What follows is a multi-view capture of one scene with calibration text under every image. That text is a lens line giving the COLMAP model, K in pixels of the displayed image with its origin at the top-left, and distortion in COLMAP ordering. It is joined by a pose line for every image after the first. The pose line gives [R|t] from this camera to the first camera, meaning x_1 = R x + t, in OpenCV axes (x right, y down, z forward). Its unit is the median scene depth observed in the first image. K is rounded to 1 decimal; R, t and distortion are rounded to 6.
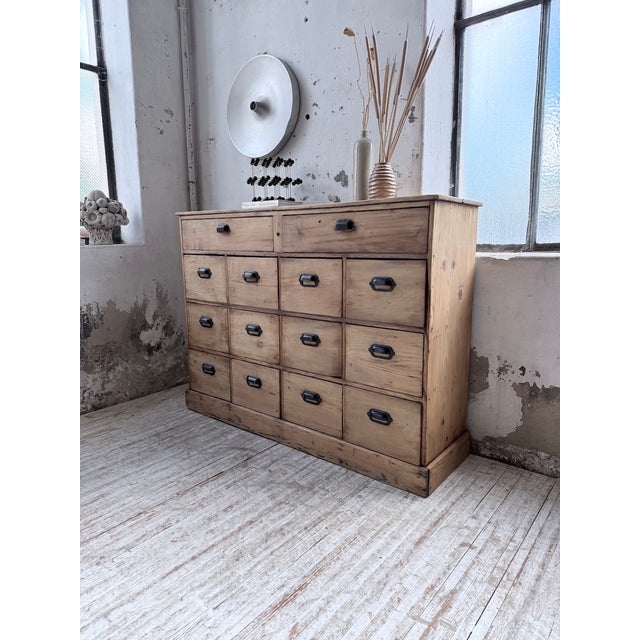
lens RADIAL K [[449.4, 0, 314.5], [0, 449.4, 318.1], [0, 0, 1]] dist [0.068591, -0.108167]
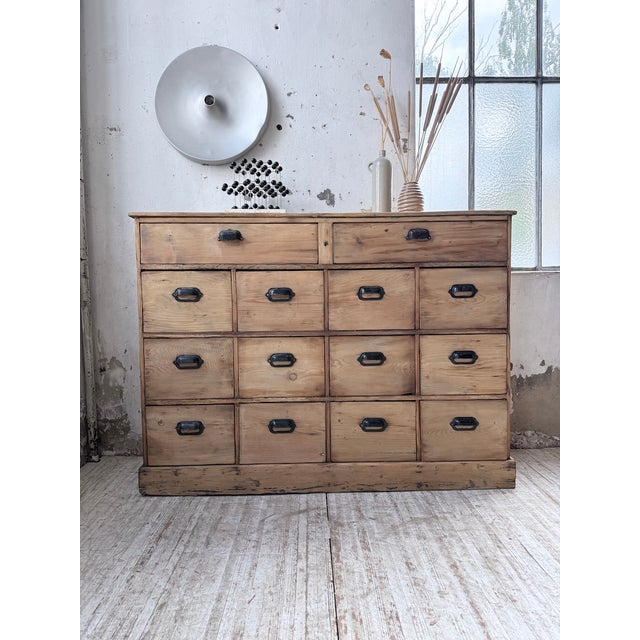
lens RADIAL K [[450.0, 0, 317.1], [0, 450.0, 322.2], [0, 0, 1]] dist [0.078914, -0.124568]
pose [[0.763442, -0.036978, 0.644816, -0.700562], [0.116437, 0.989882, -0.081091, 0.037086], [-0.635294, 0.136988, 0.760024, 0.381018]]
